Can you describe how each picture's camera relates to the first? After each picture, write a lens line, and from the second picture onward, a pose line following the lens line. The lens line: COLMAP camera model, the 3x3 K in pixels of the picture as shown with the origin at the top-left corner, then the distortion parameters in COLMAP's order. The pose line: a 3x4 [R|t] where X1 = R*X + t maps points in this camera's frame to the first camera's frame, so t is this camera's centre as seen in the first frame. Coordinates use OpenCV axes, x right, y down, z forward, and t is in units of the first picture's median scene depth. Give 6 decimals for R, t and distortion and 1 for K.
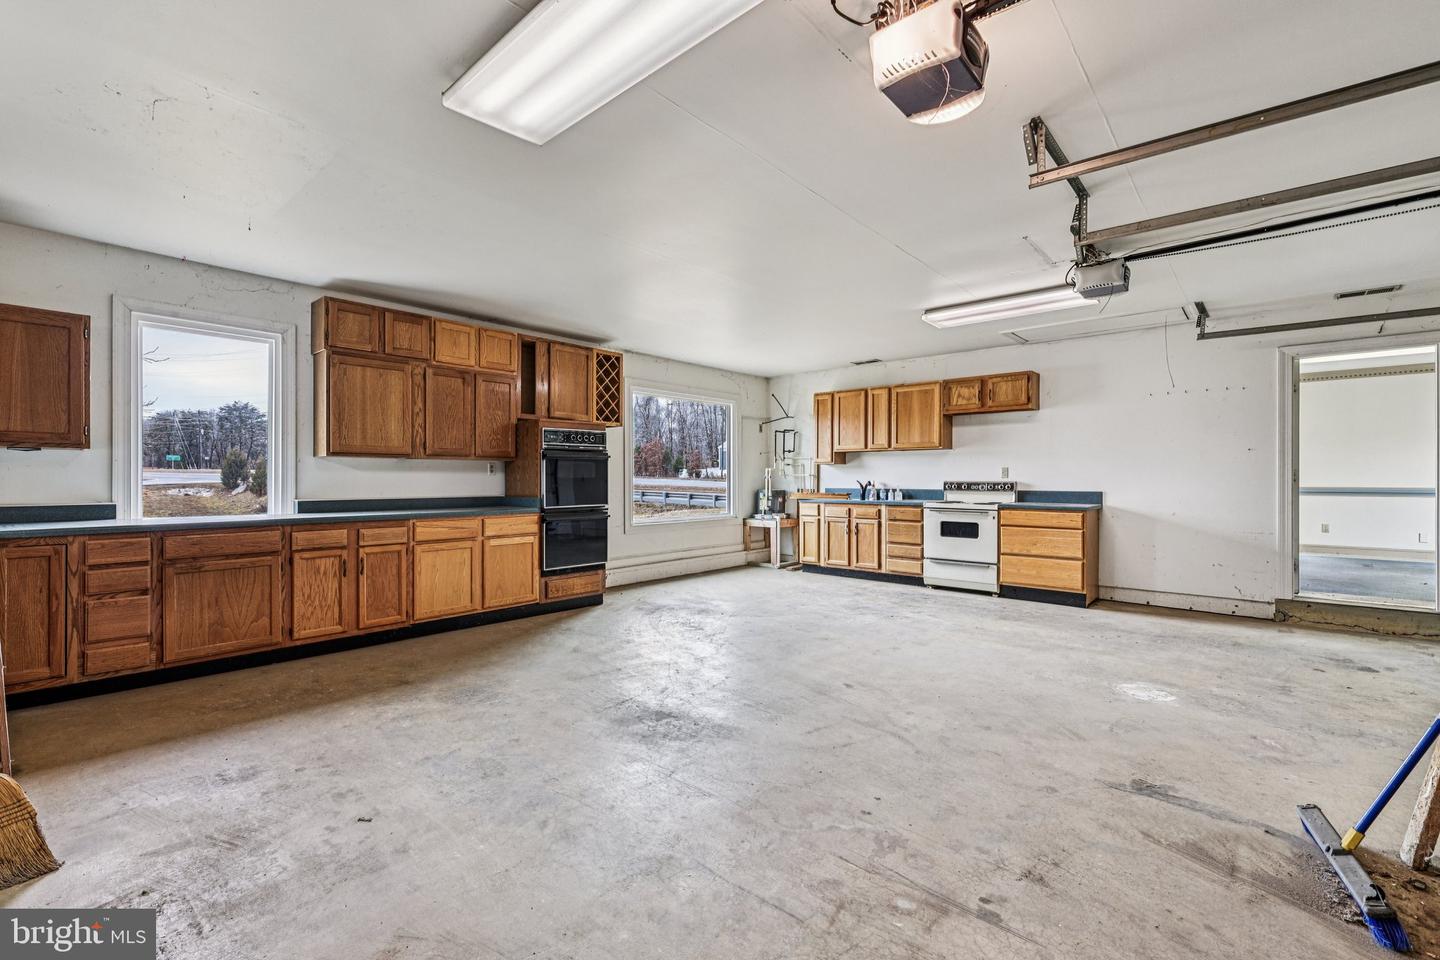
lens RADIAL K [[621.0, 0, 720.0], [0, 621.0, 480.0], [0, 0, 1]] dist [0.002444, -0.000801]
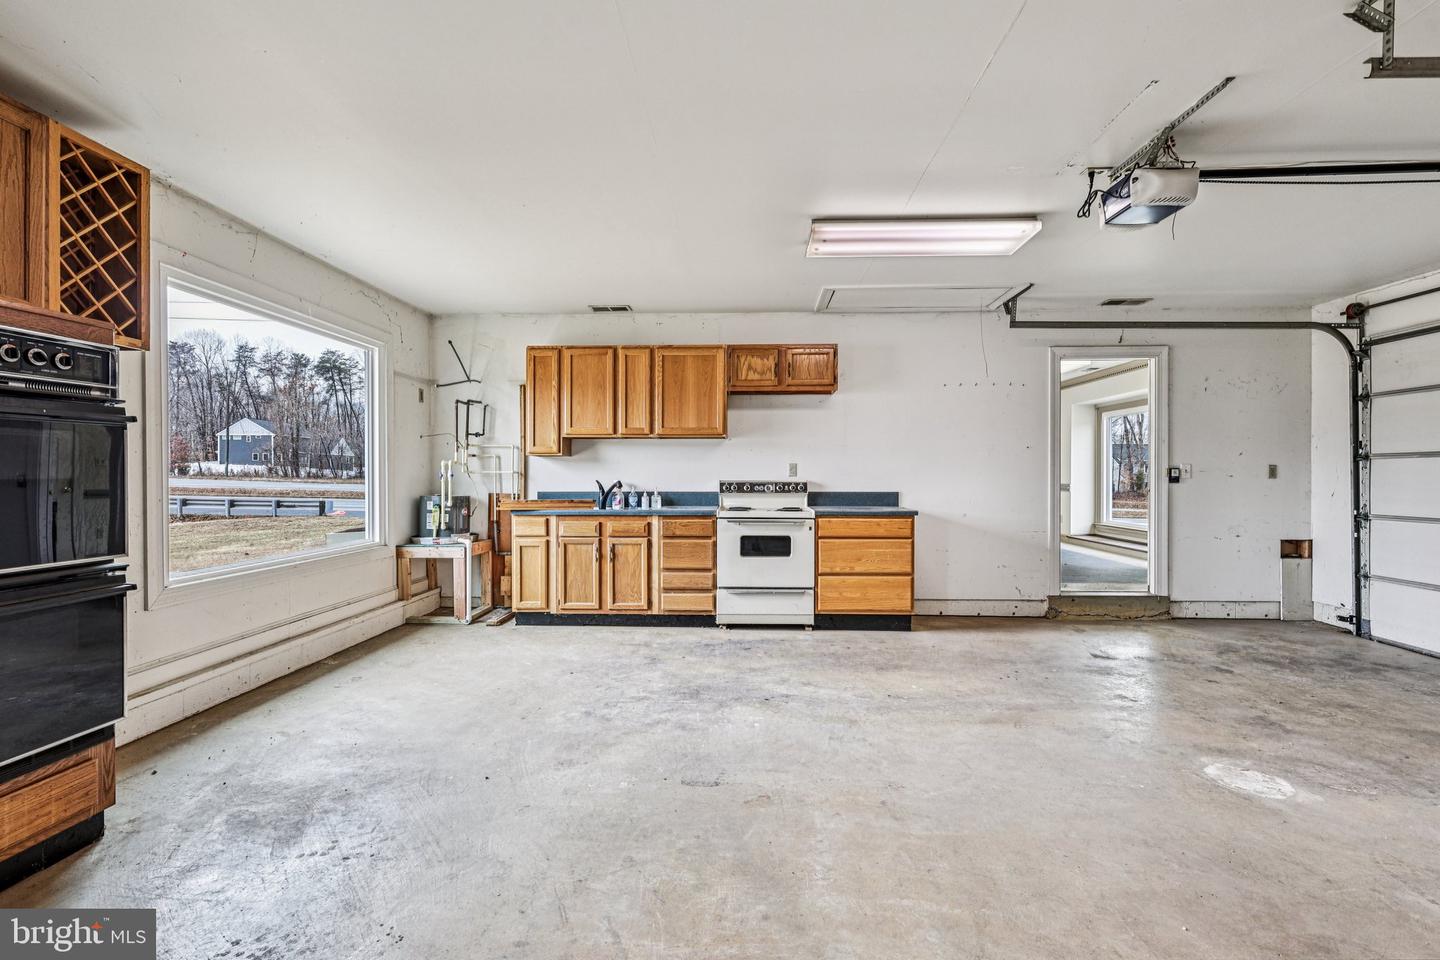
lens RADIAL K [[621.0, 0, 720.0], [0, 621.0, 480.0], [0, 0, 1]] dist [0.002444, -0.000801]
pose [[0.774188, -0.005590, 0.632931, -0.116120], [0.002455, 0.999980, 0.005828, -0.003436], [-0.632951, -0.002958, 0.774186, 0.417135]]
